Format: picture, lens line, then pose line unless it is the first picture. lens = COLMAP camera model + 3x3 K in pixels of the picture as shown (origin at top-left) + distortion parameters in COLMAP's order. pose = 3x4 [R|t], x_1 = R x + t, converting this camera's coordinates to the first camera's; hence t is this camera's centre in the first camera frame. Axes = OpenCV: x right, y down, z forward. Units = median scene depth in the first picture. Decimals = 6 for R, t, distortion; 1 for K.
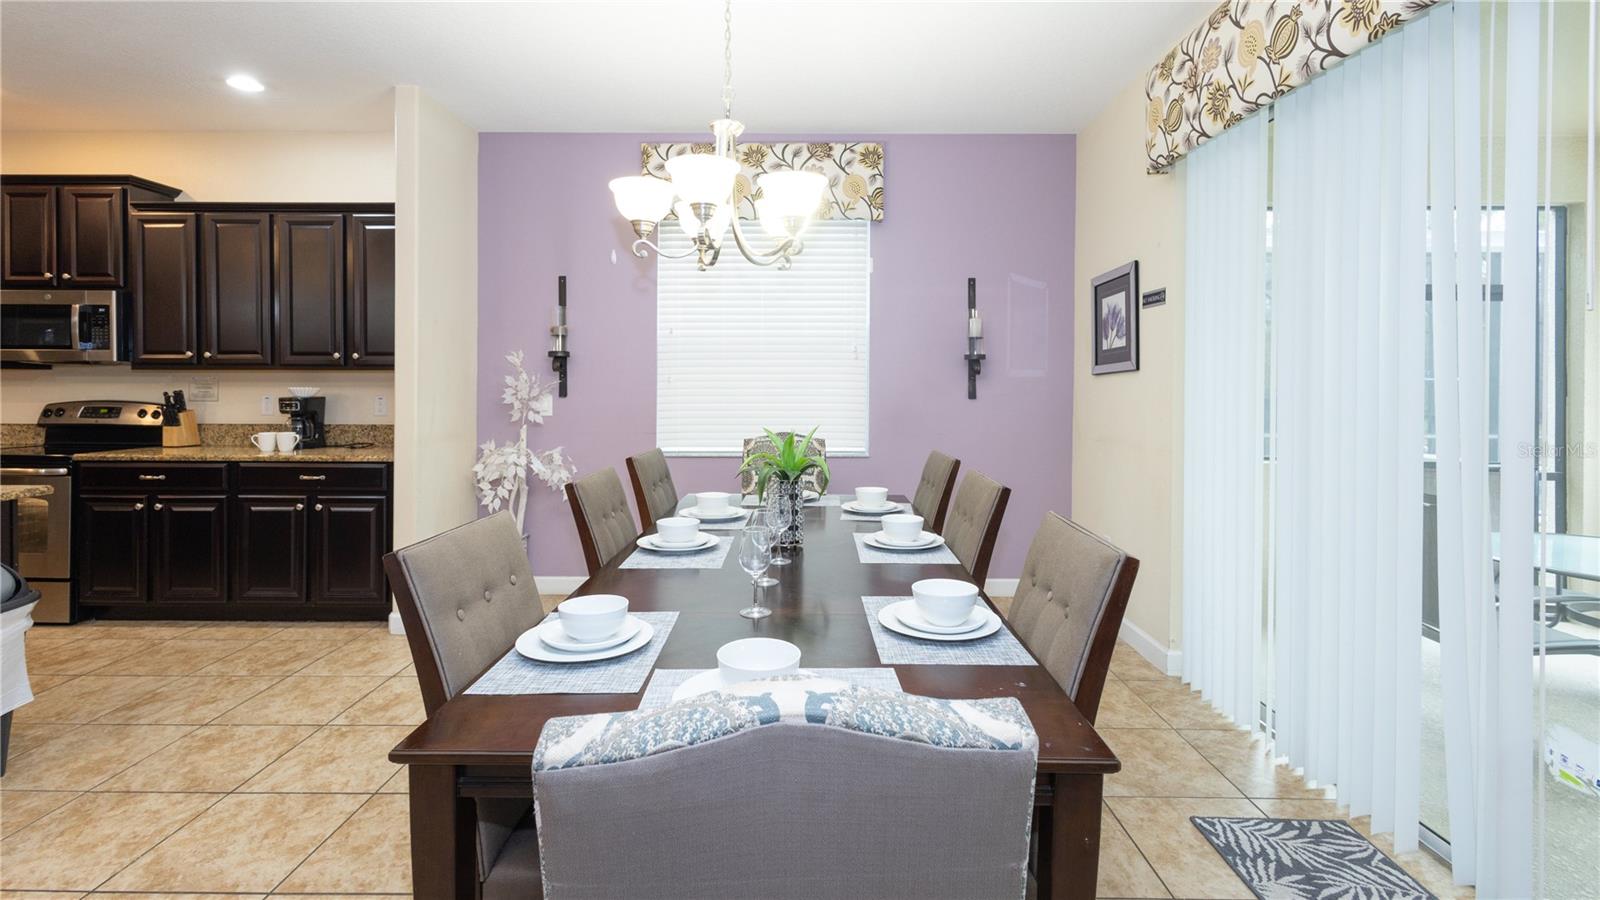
lens RADIAL K [[758.5, 0, 792.6], [0, 758.5, 396.4], [0, 0, 1]] dist [-0.003866, -0.000250]
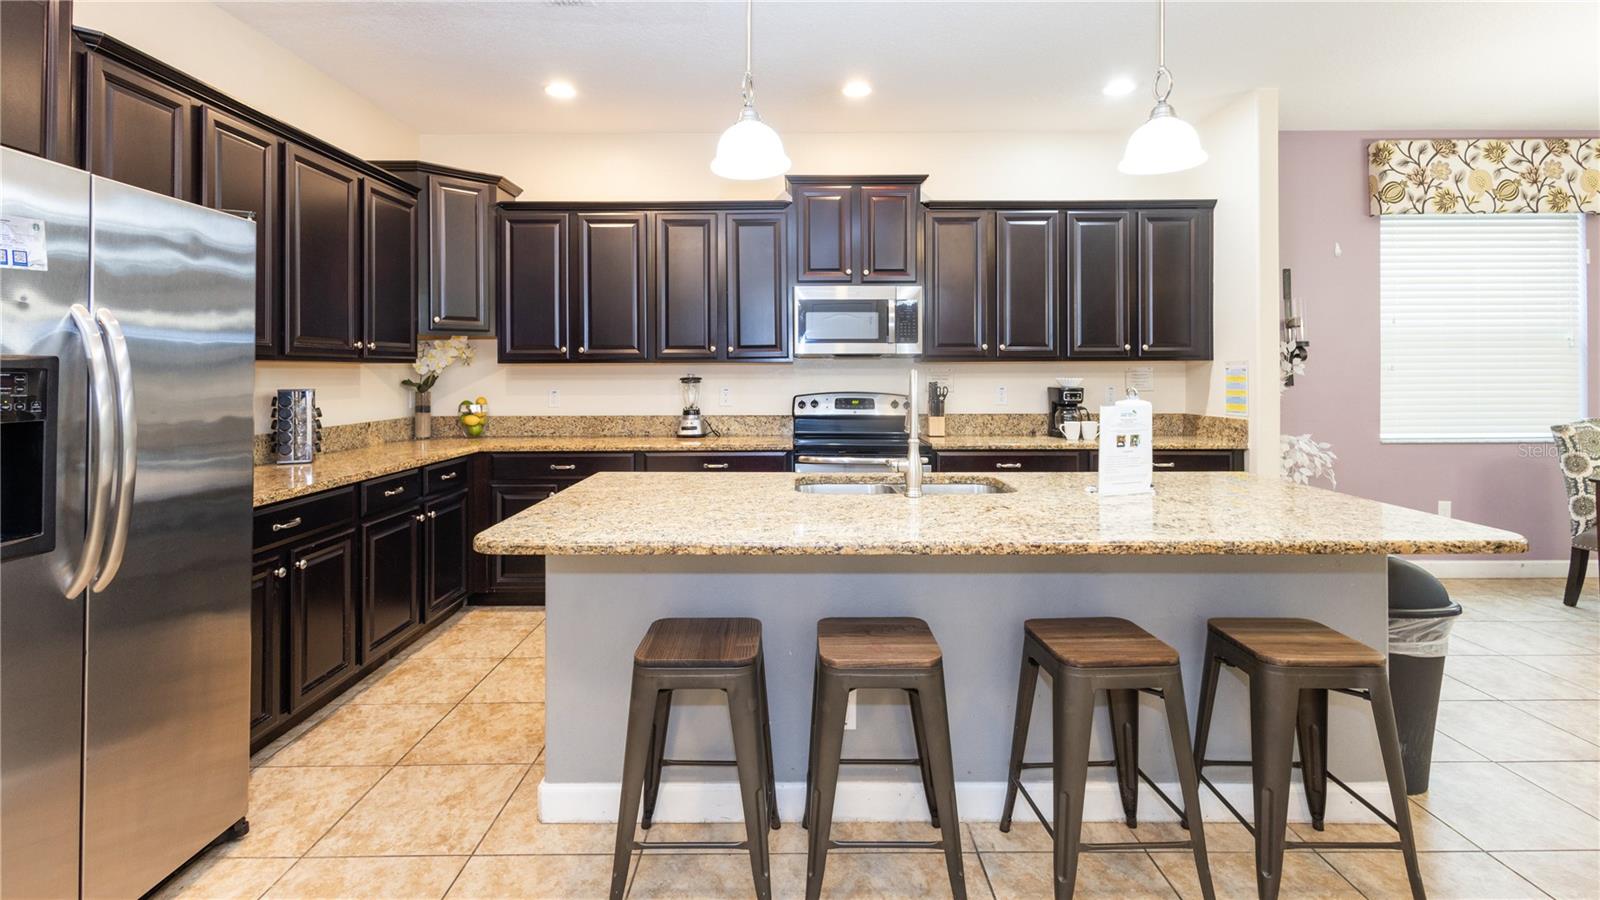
lens RADIAL K [[736.2, 0, 781.7], [0, 736.2, 378.5], [0, 0, 1]] dist [0.007677, -0.001081]
pose [[0.999976, -0.006884, -0.000010, -0.953360], [0.006883, 0.999880, -0.013912, 0.000112], [0.000105, 0.013912, 0.999903, -0.009190]]
